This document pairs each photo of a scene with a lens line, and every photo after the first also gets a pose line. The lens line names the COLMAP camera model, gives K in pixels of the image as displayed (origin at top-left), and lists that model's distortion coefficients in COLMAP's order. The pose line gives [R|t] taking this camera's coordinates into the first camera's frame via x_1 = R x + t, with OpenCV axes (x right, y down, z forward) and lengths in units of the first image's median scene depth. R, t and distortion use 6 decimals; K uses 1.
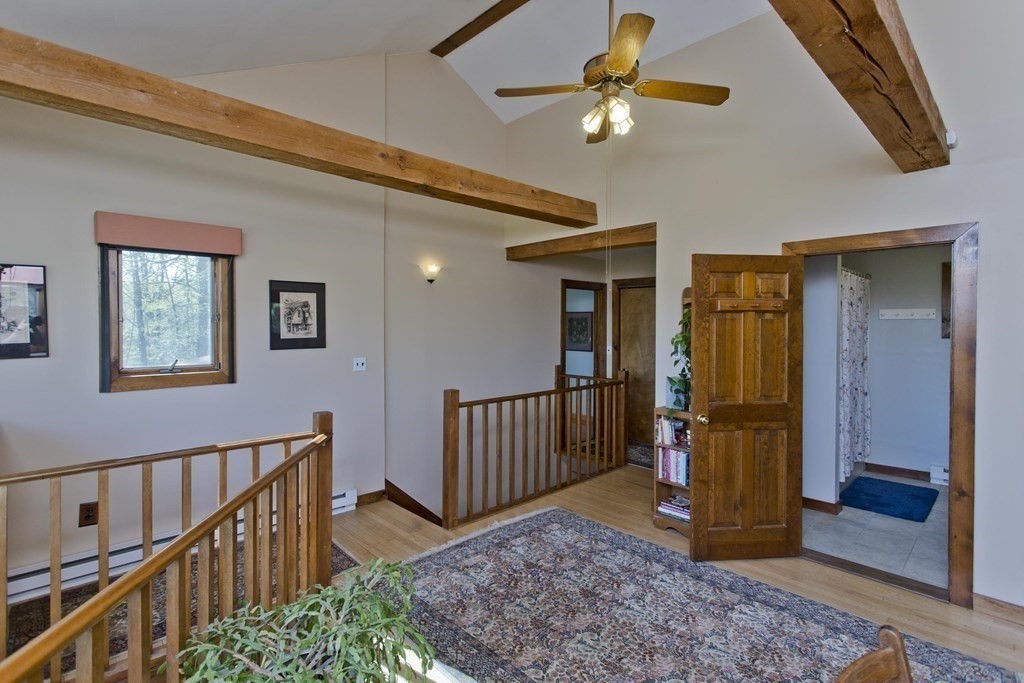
lens RADIAL K [[491.8, 0, 508.7], [0, 491.8, 334.0], [0, 0, 1]] dist [0.002022, 0.000502]
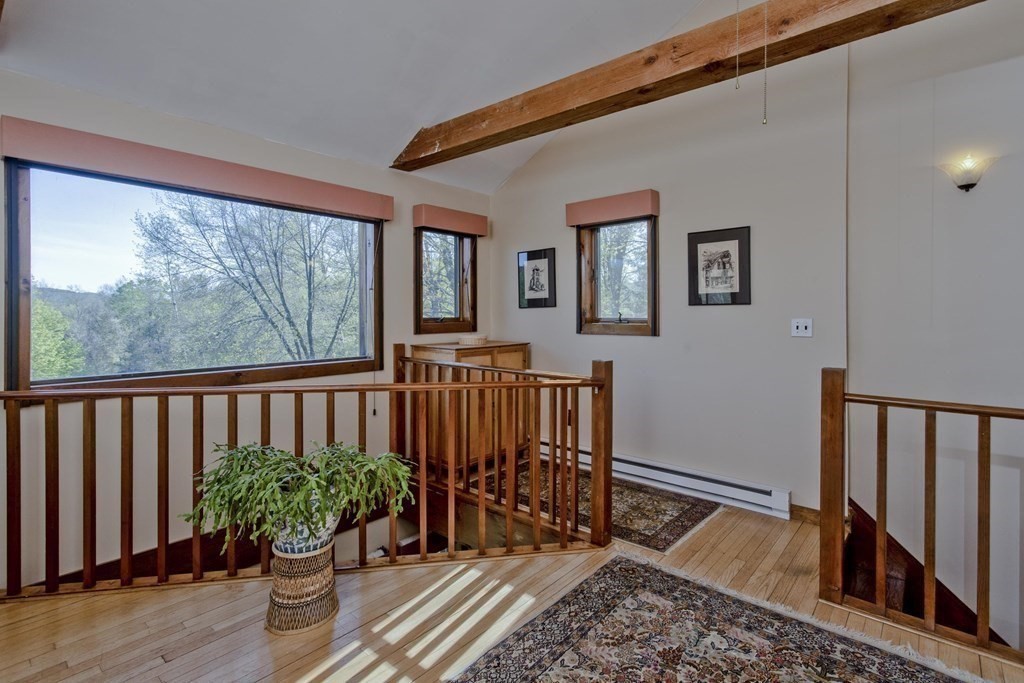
lens RADIAL K [[492.0, 0, 506.9], [0, 492.0, 321.0], [0, 0, 1]] dist [0.002039, 0.000782]
pose [[0.078099, 0.017442, -0.996793, 0.443280], [-0.012946, 0.999780, 0.016480, 0.050372], [0.996862, 0.011617, 0.078308, 0.559738]]
